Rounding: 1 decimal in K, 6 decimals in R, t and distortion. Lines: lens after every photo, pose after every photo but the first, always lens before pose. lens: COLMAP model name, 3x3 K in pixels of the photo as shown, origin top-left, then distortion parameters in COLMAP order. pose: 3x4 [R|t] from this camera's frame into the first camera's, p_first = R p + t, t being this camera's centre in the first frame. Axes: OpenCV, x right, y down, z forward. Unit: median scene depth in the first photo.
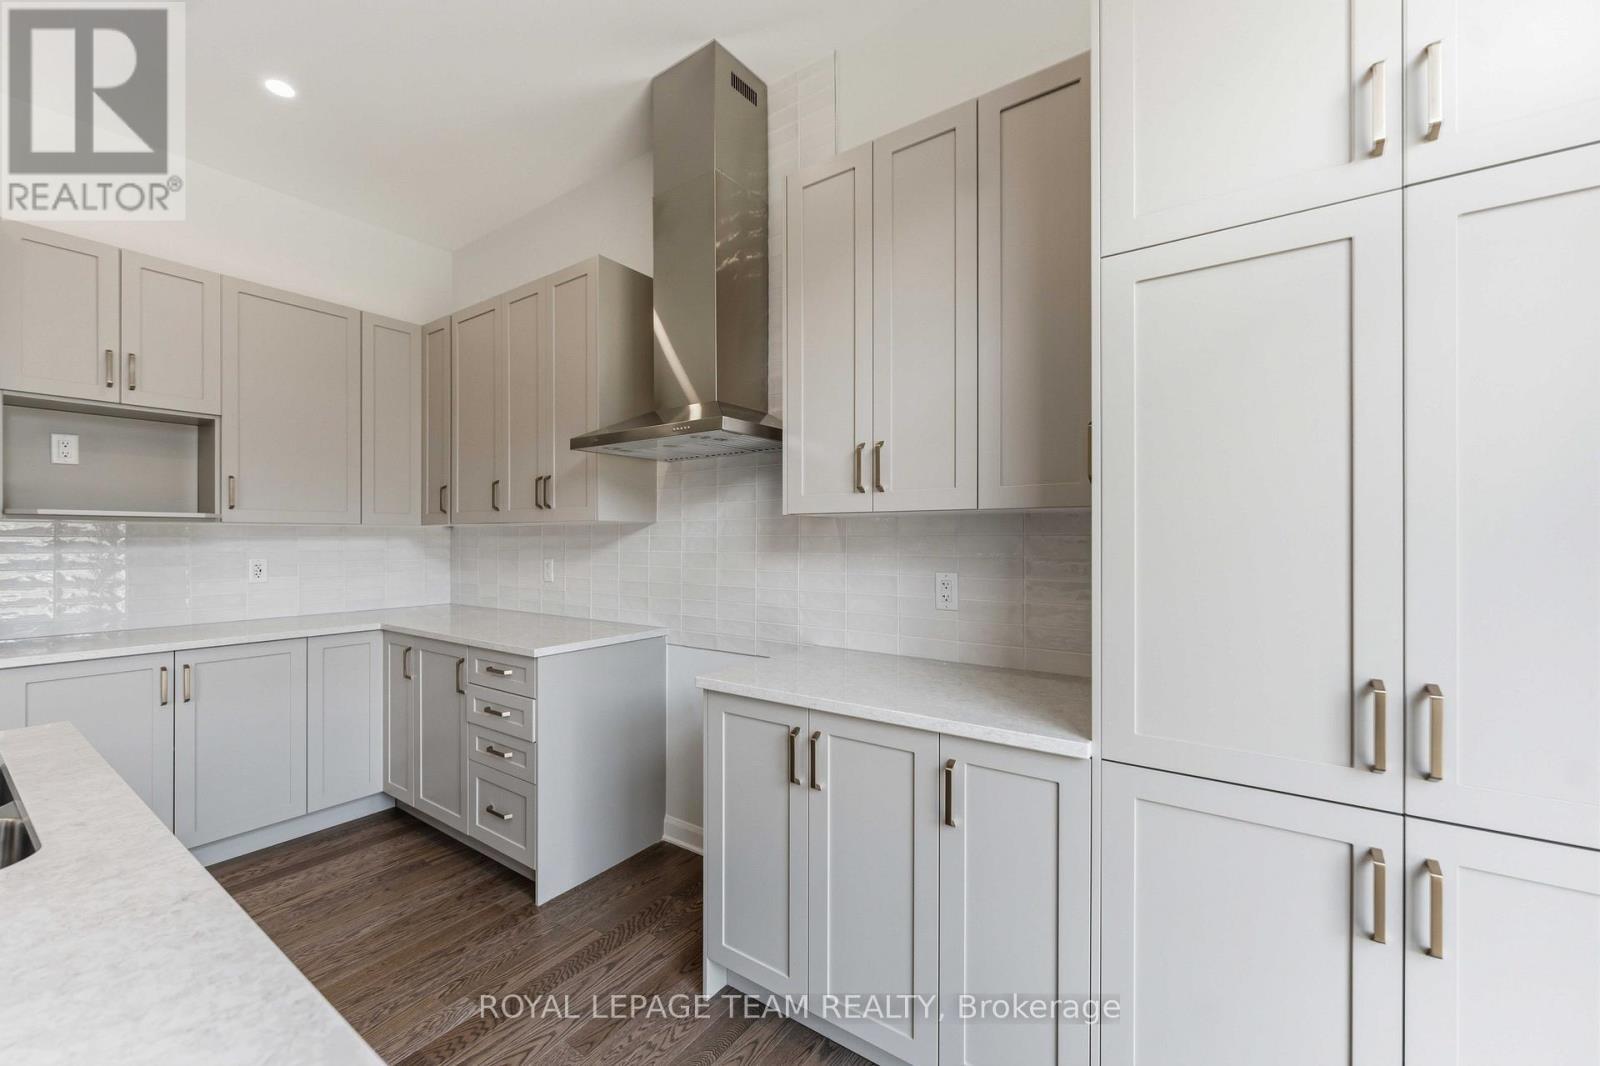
lens RADIAL K [[628.5, 0, 796.3], [0, 628.5, 539.3], [0, 0, 1]] dist [-0.000765, -0.000157]
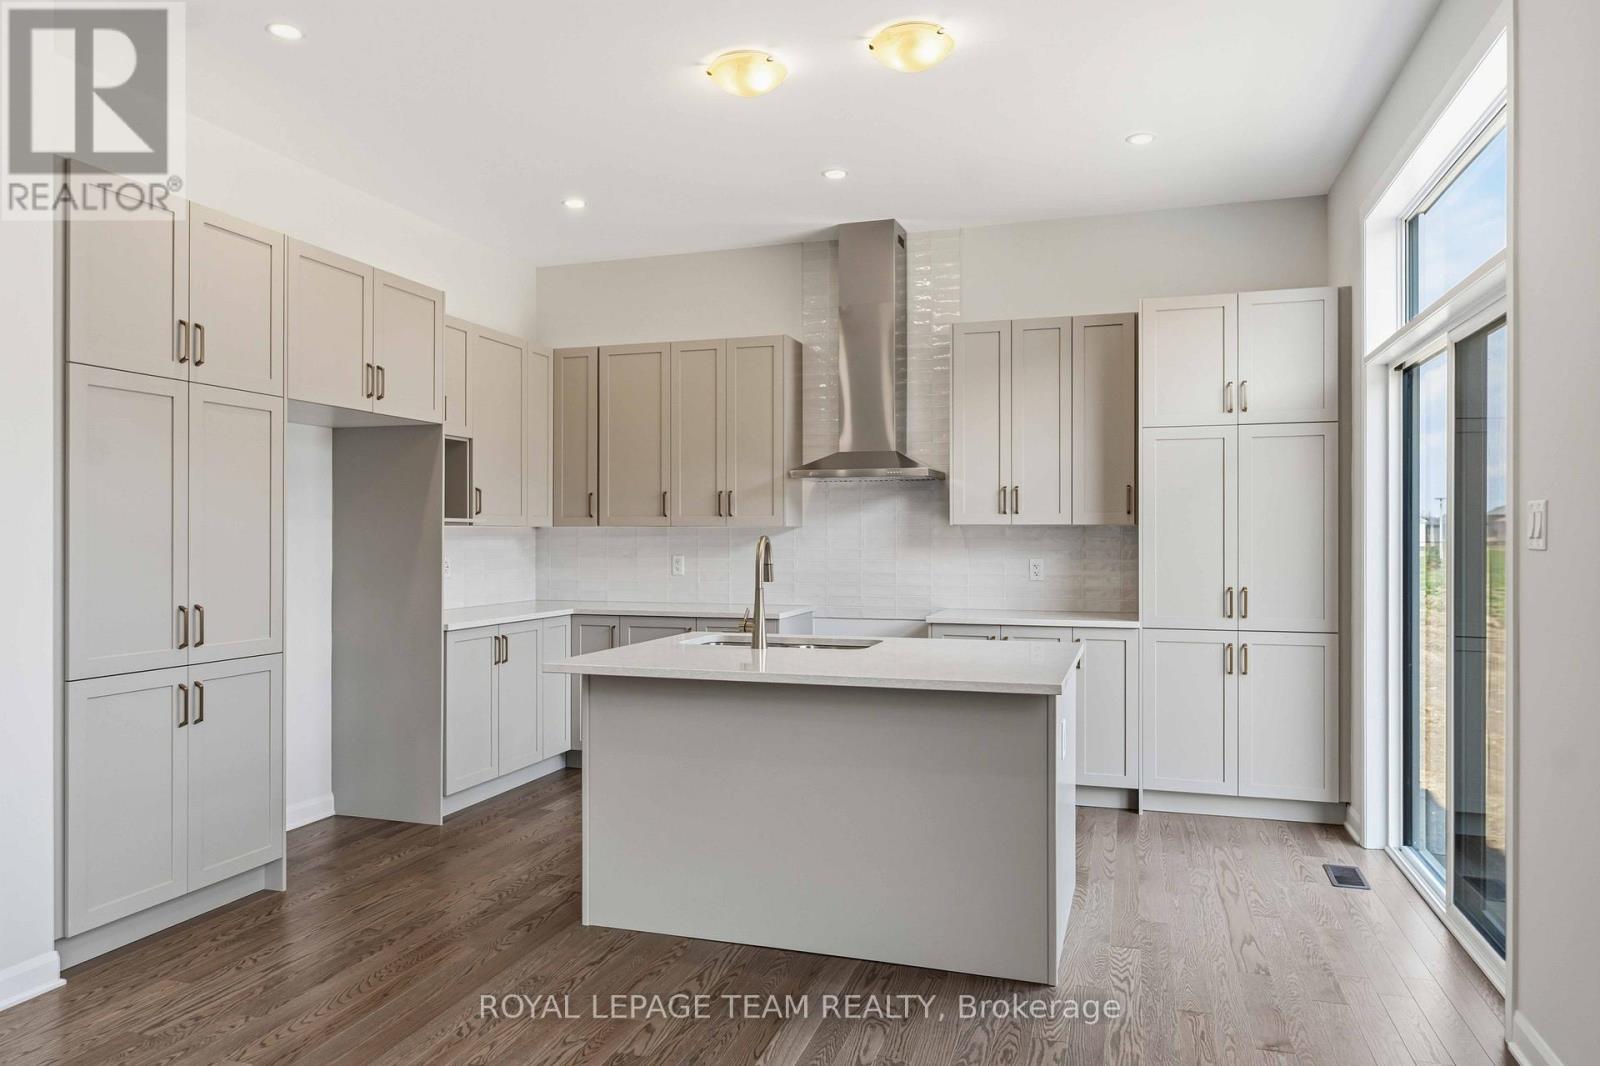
lens RADIAL K [[1064.3, 0, 800.0], [0, 1064.3, 533.0], [0, 0, 1]] dist [0.002787, -0.001349]
pose [[0.951194, 0.001297, 0.308590, -1.409537], [-0.000537, 0.999997, -0.002548, -0.011808], [-0.308593, 0.002258, 0.951192, -1.734472]]
